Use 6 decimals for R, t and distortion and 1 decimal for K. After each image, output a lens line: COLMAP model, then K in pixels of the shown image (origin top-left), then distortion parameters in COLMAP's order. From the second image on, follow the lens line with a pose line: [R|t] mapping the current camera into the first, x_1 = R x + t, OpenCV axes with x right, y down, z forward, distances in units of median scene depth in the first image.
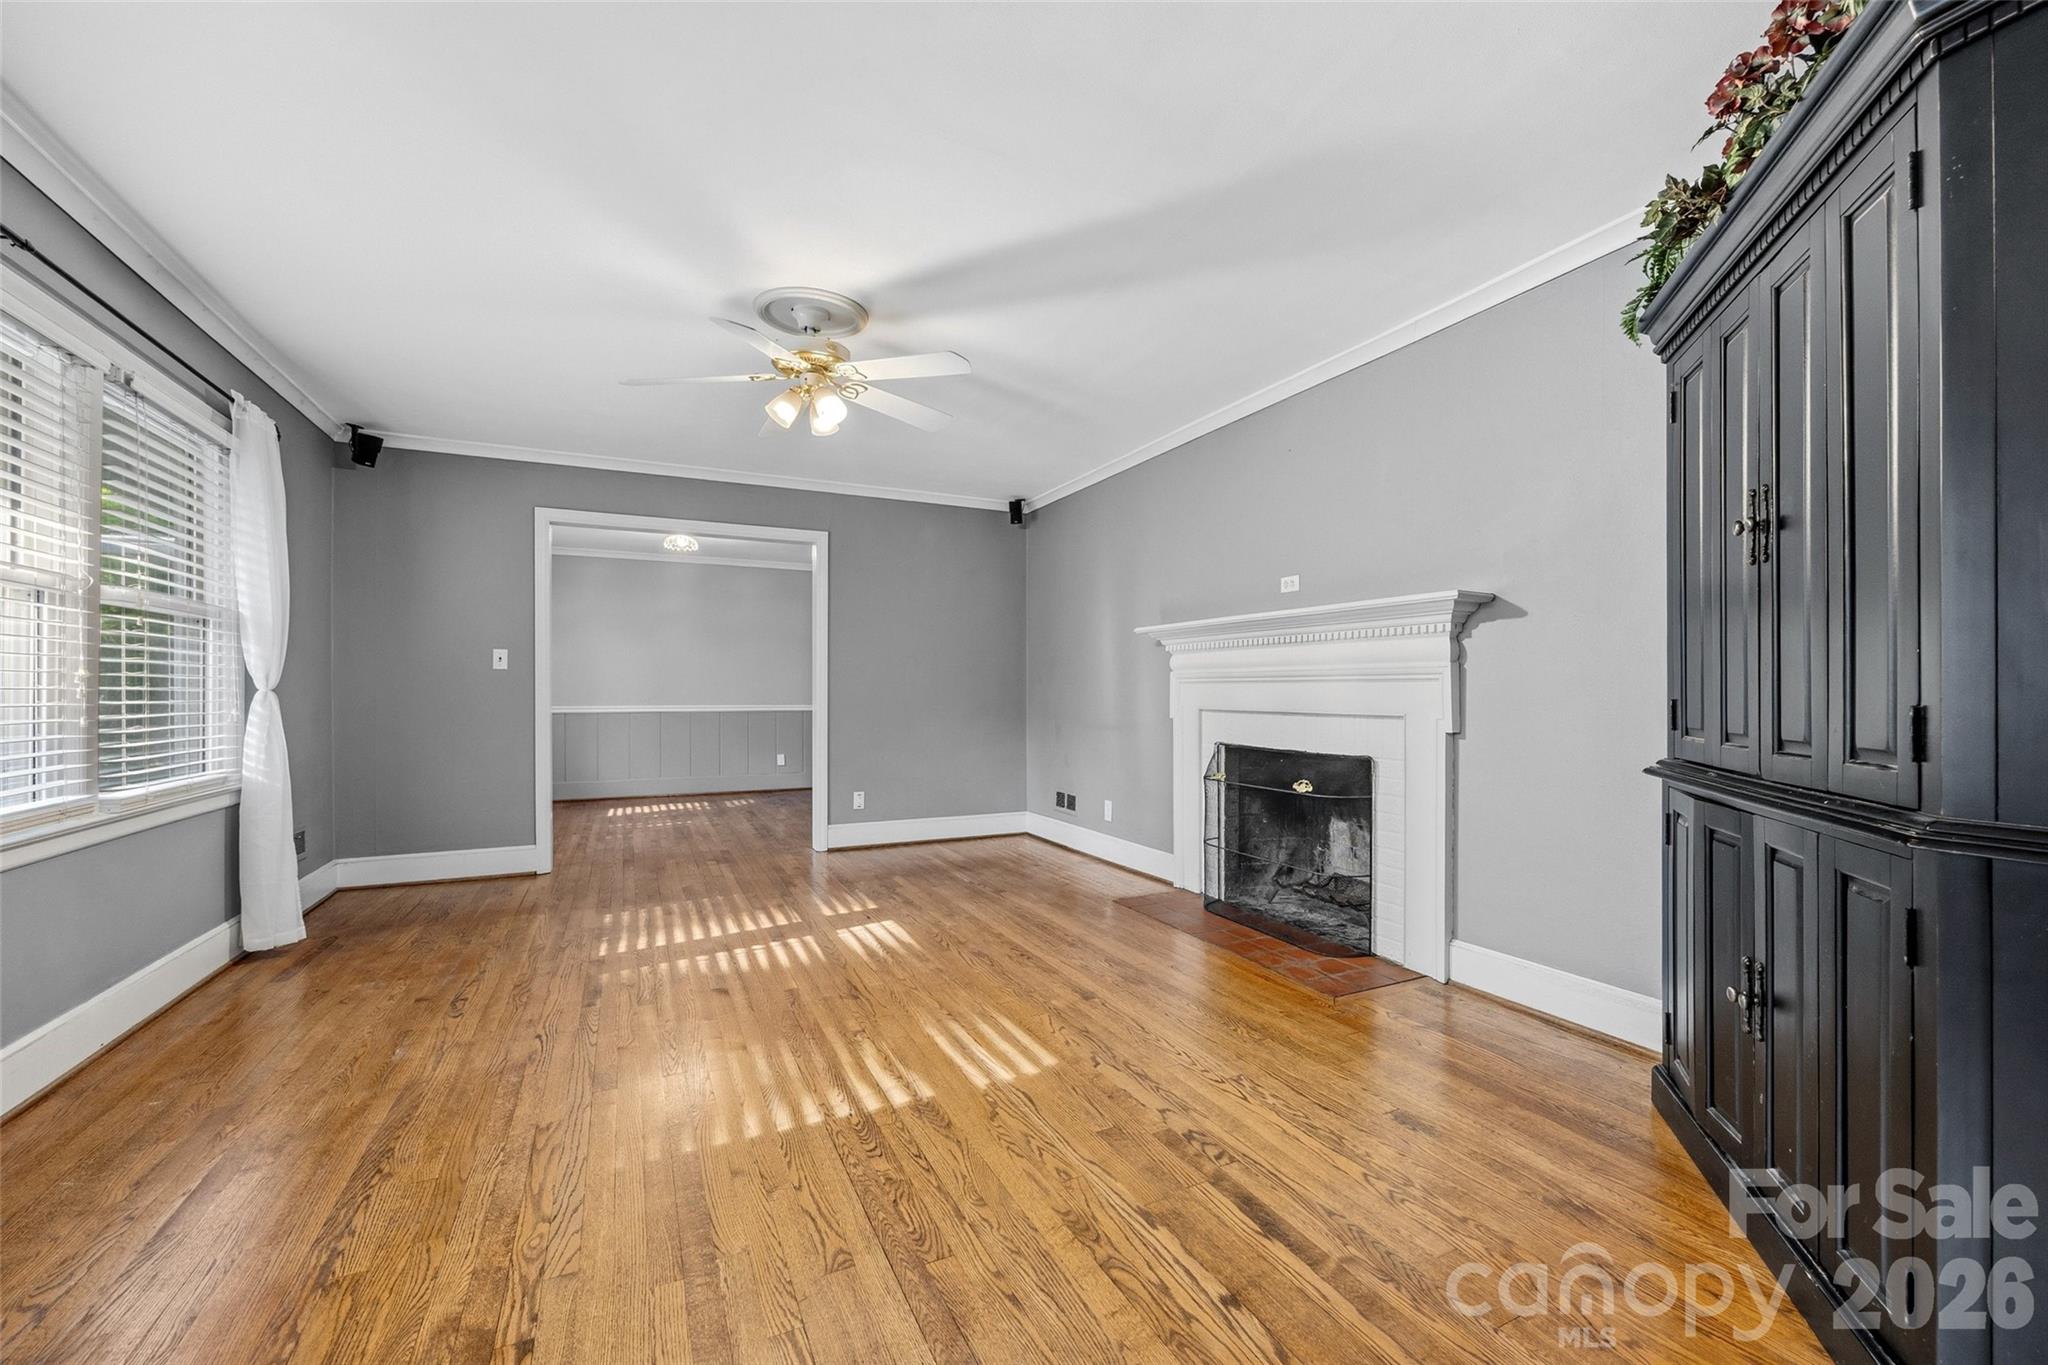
lens RADIAL K [[829.3, 0, 1030.6], [0, 829.3, 690.9], [0, 0, 1]] dist [-0.000250, -0.000263]
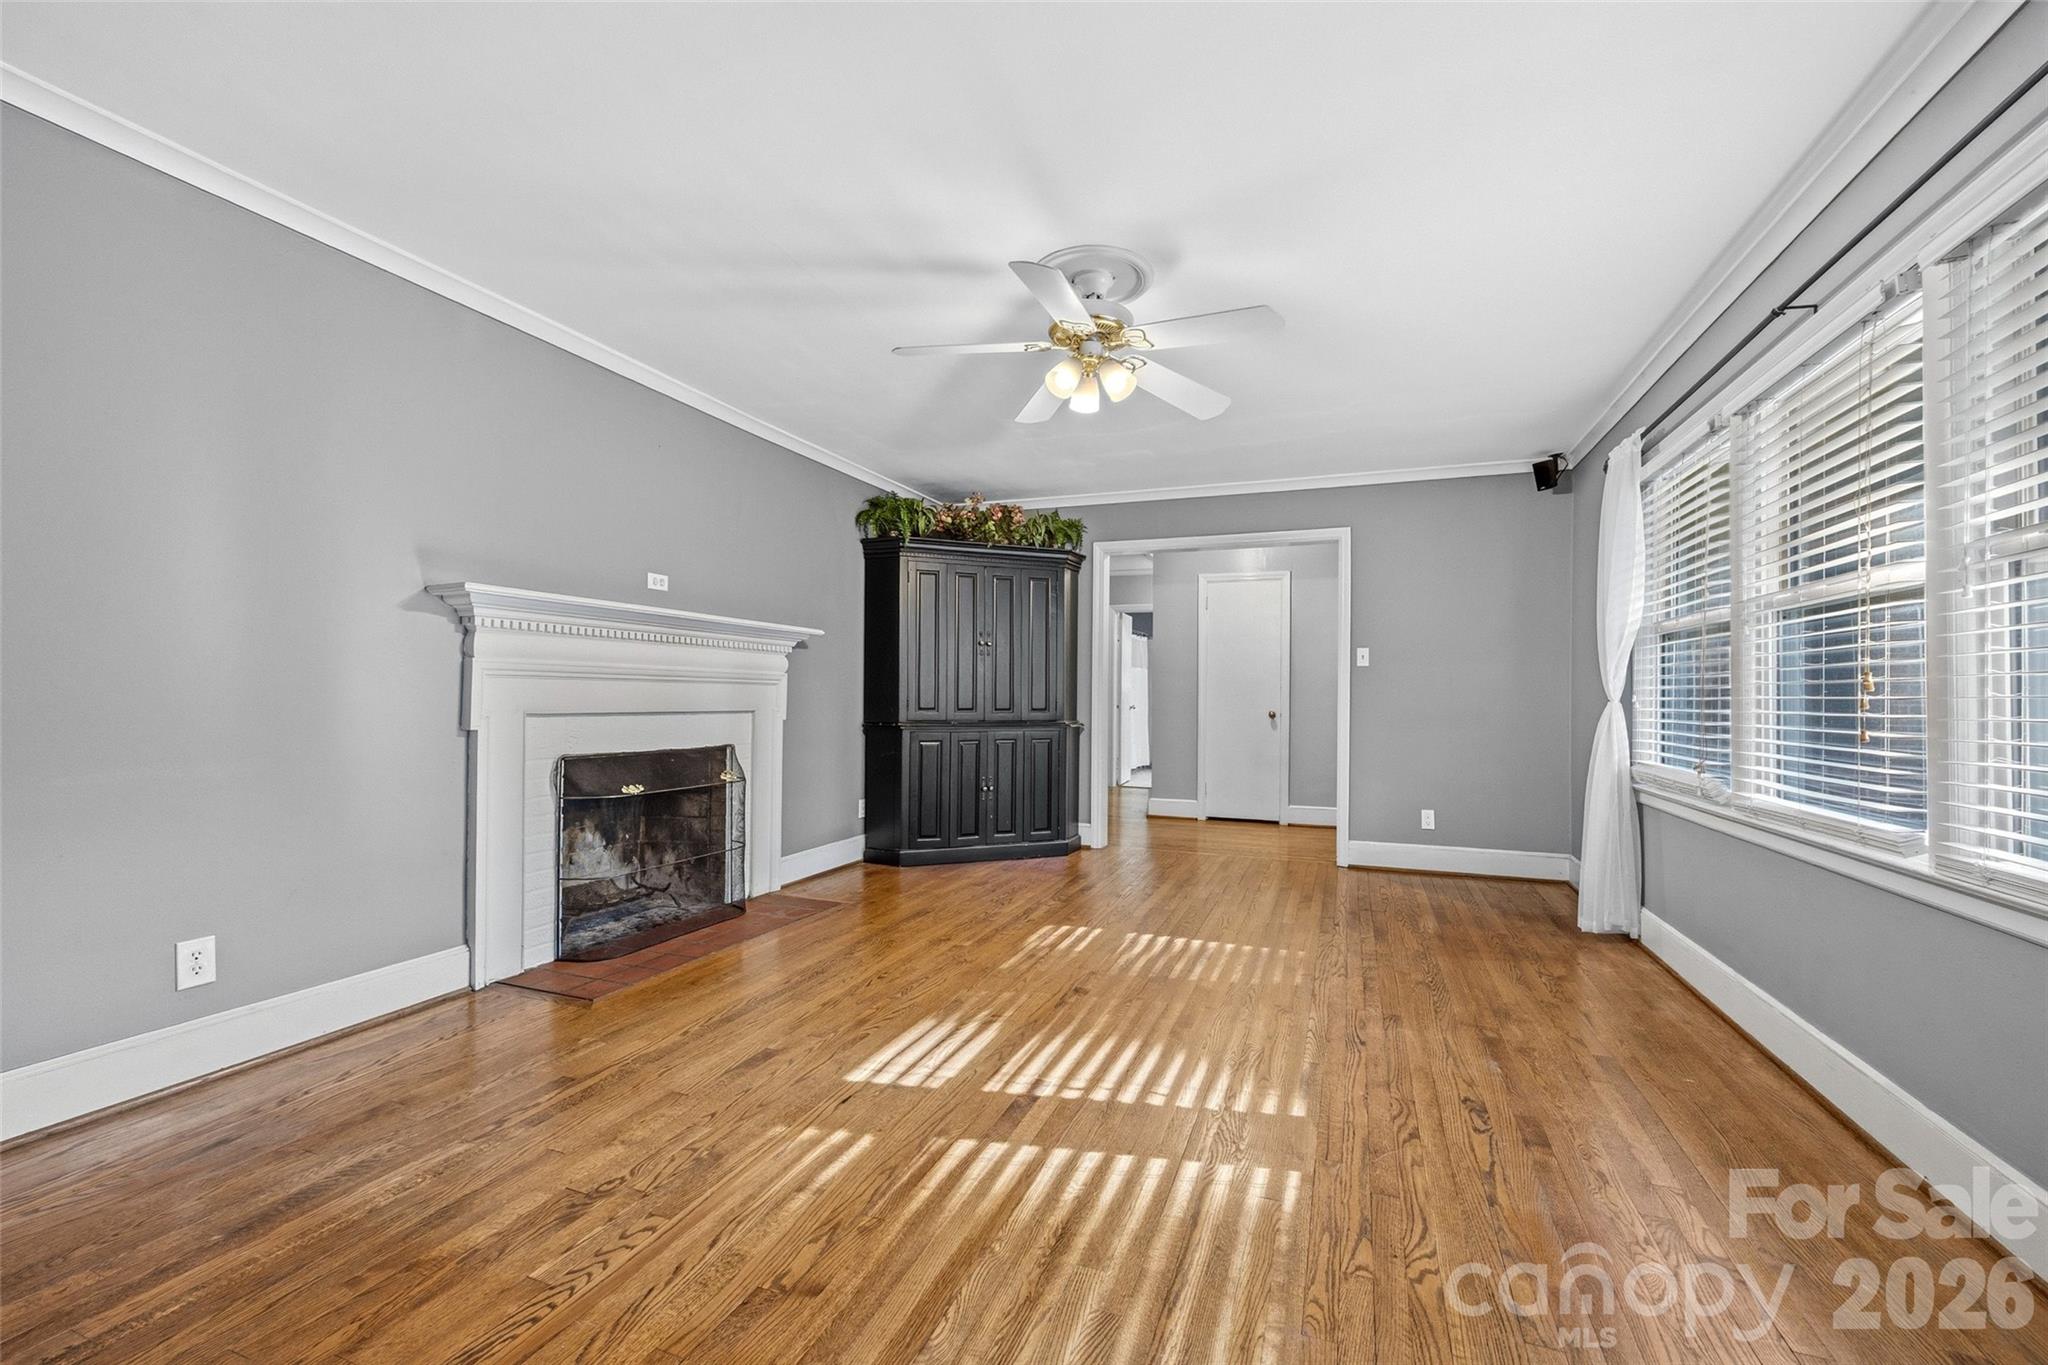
lens RADIAL K [[849.1, 0, 1041.0], [0, 849.1, 679.5], [0, 0, 1]] dist [-0.009200, 0.000020]
pose [[-0.695259, 0.007421, 0.718721, -0.893808], [-0.010791, 0.999726, -0.020760, 0.003872], [-0.718679, -0.022189, -0.694988, 1.683175]]
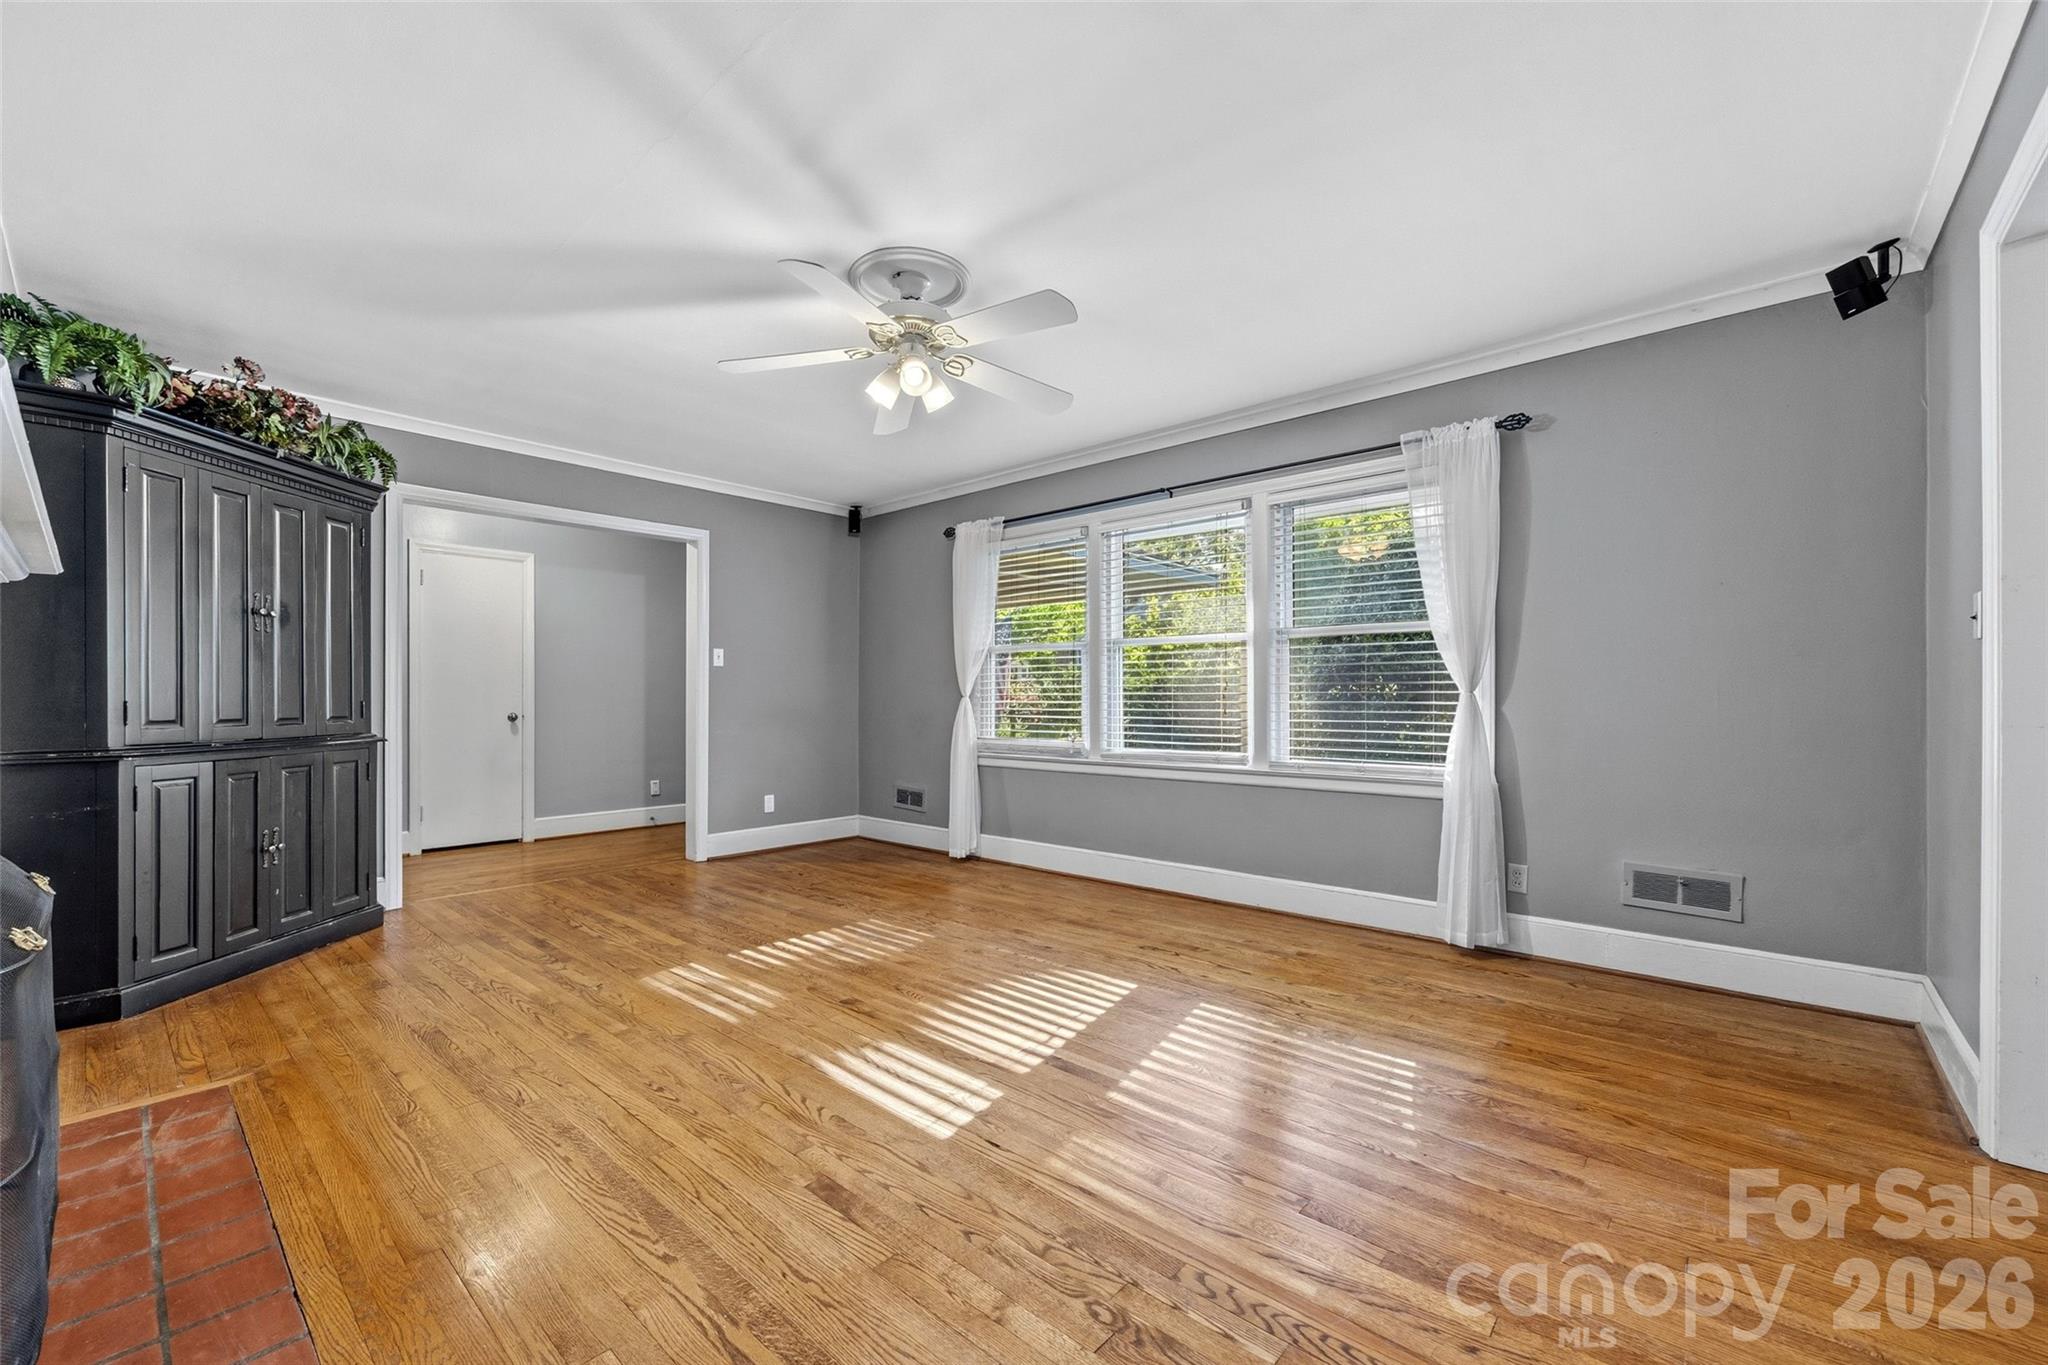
lens RADIAL K [[829.3, 0, 1030.6], [0, 829.3, 690.9], [0, 0, 1]] dist [-0.000250, -0.000263]
pose [[-0.920756, 0.000390, -0.390138, -0.026624], [0.004410, 0.999946, -0.009407, 0.006536], [0.390114, -0.010382, -0.920708, 1.898009]]
